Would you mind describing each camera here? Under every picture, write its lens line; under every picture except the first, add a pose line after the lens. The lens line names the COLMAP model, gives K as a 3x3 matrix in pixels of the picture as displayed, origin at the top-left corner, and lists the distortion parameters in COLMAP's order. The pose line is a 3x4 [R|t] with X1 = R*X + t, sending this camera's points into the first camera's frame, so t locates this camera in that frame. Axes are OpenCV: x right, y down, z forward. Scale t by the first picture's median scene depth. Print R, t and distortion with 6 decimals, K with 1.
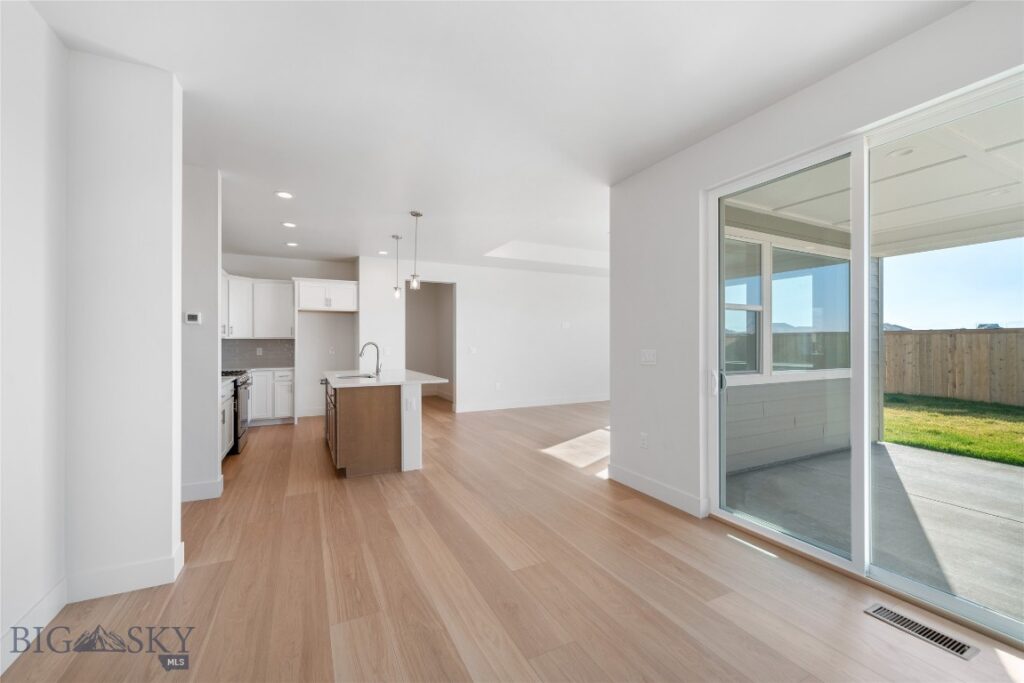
lens RADIAL K [[416.9, 0, 512.0], [0, 416.9, 341.5], [0, 0, 1]] dist [-0.001077, -0.000073]
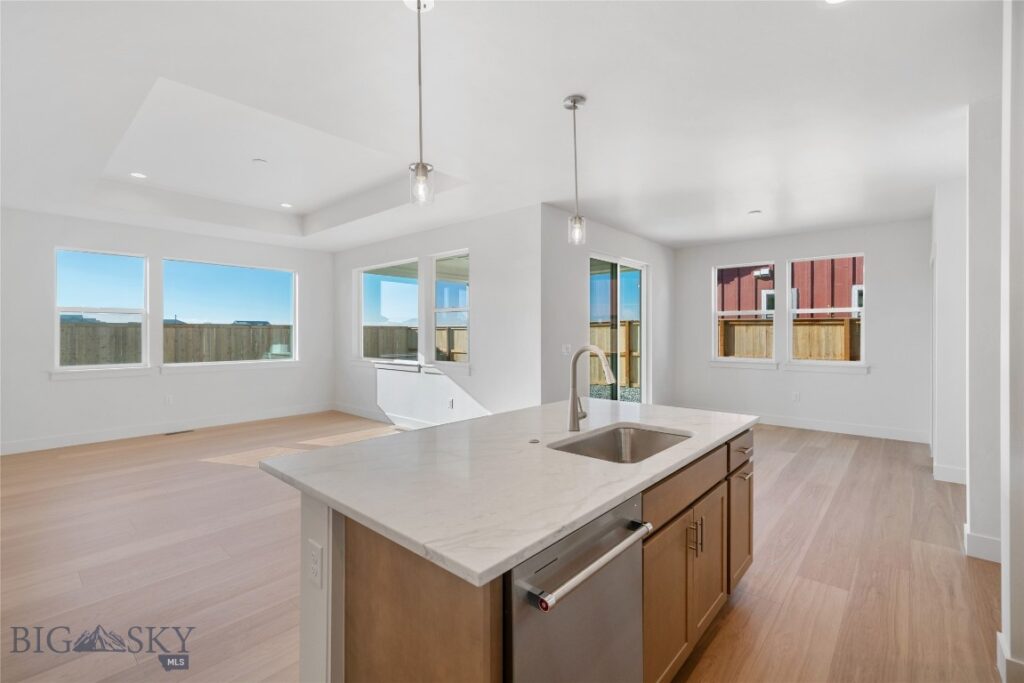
lens RADIAL K [[447.1, 0, 512.0], [0, 447.1, 341.5], [0, 0, 1]] dist [0.001507, 0.000338]
pose [[-0.371679, -0.017583, 0.928195, -0.559862], [-0.000490, 0.999824, 0.018743, -0.008015], [-0.928361, 0.006511, -0.371623, 0.990376]]
